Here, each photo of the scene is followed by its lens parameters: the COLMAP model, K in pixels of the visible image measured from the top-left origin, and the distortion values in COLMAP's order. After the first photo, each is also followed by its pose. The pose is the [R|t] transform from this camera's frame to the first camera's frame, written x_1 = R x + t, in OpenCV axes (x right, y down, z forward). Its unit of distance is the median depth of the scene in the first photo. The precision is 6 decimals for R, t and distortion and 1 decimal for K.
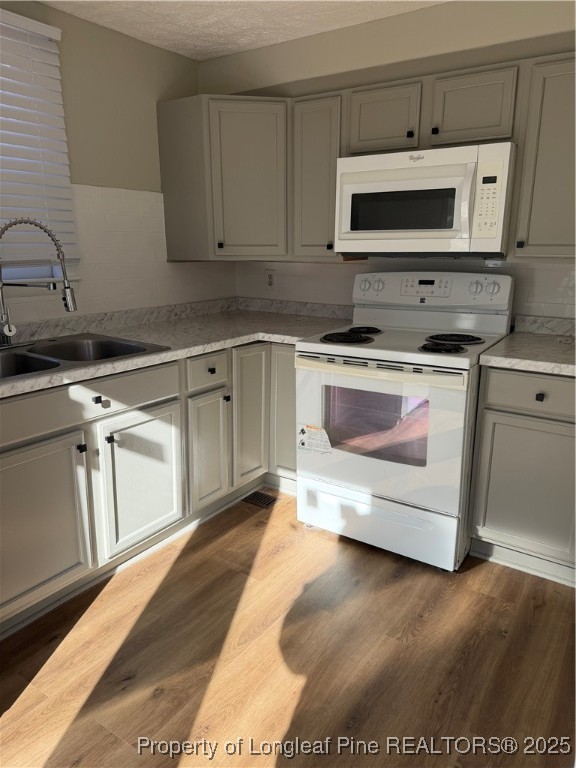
lens RADIAL K [[548.1, 0, 284.6], [0, 548.1, 382.3], [0, 0, 1]] dist [0.105642, -0.133931]
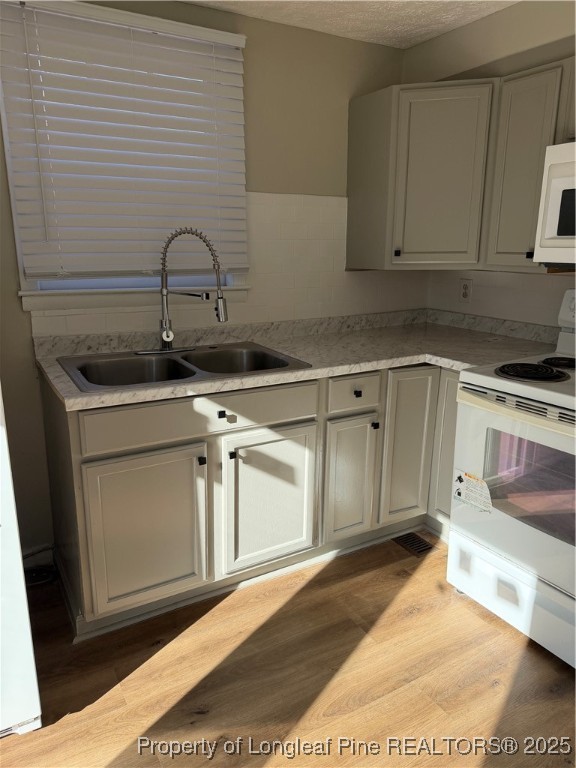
lens RADIAL K [[548.1, 0, 284.6], [0, 548.1, 382.3], [0, 0, 1]] dist [0.105642, -0.133931]
pose [[0.899948, 0.107718, -0.422481, 0.137162], [-0.106183, 0.993973, 0.027245, -0.051391], [0.422870, 0.020341, 0.905962, 0.131723]]
